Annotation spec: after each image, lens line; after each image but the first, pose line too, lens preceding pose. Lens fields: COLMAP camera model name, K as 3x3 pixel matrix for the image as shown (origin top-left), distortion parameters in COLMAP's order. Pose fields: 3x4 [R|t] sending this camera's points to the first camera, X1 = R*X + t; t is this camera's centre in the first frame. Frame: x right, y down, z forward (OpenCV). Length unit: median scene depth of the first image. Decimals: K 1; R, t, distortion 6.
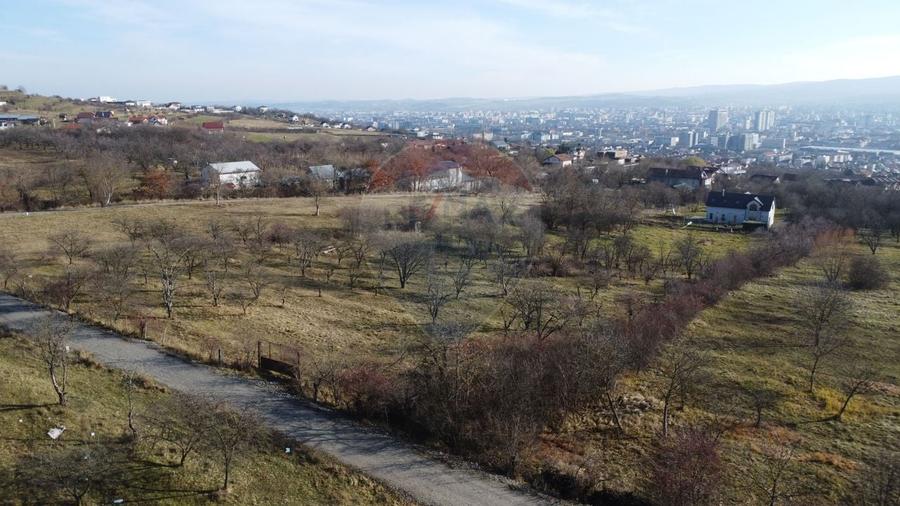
lens RADIAL K [[665.1, 0, 445.9], [0, 665.1, 251.8], [0, 0, 1]] dist [-0.019786, -0.012311]
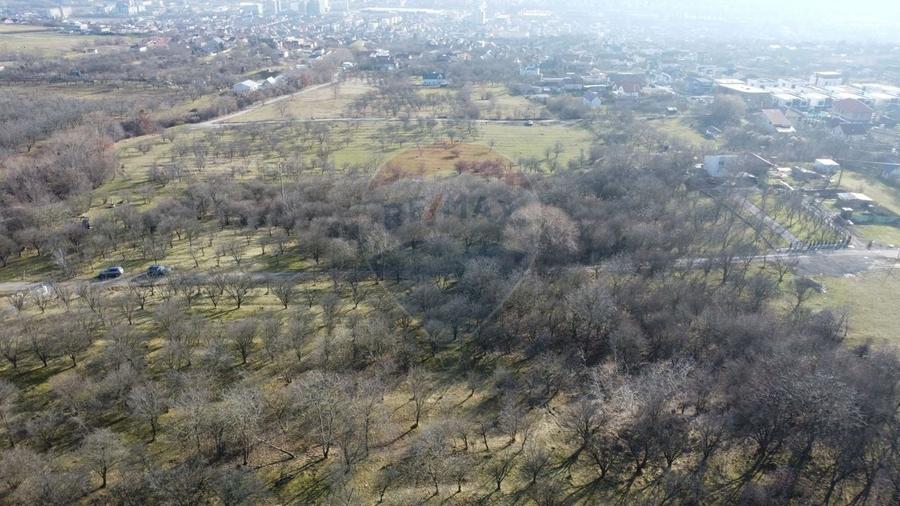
lens RADIAL K [[665.1, 0, 449.2], [0, 665.1, 251.4], [0, 0, 1]] dist [-0.019786, -0.012311]
pose [[0.793505, -0.247578, 0.555926, -0.335307], [0.127333, 0.960831, 0.246150, -0.013686], [-0.595093, -0.124534, 0.793949, -0.359332]]
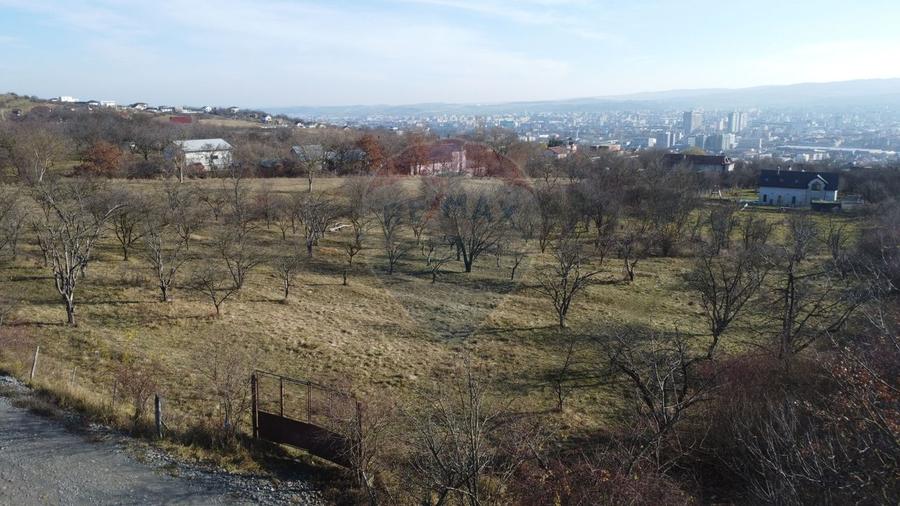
lens RADIAL K [[665.1, 0, 446.8], [0, 665.1, 252.0], [0, 0, 1]] dist [-0.019786, -0.012311]
pose [[0.999116, -0.013220, 0.039911, -0.013734], [0.013535, 0.999879, -0.007633, 0.004885], [-0.039806, 0.008166, 0.999174, 0.045079]]
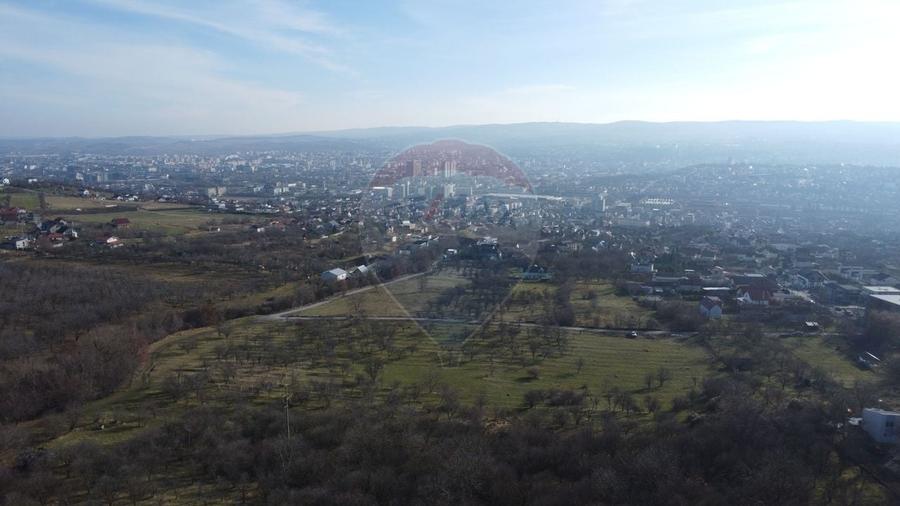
lens RADIAL K [[665.1, 0, 445.8], [0, 665.1, 251.1], [0, 0, 1]] dist [-0.019786, -0.012311]
pose [[0.894966, -0.065755, 0.441262, -0.274309], [0.089728, 0.995397, -0.033657, -0.025784], [-0.437018, 0.069716, 0.896747, -0.317424]]
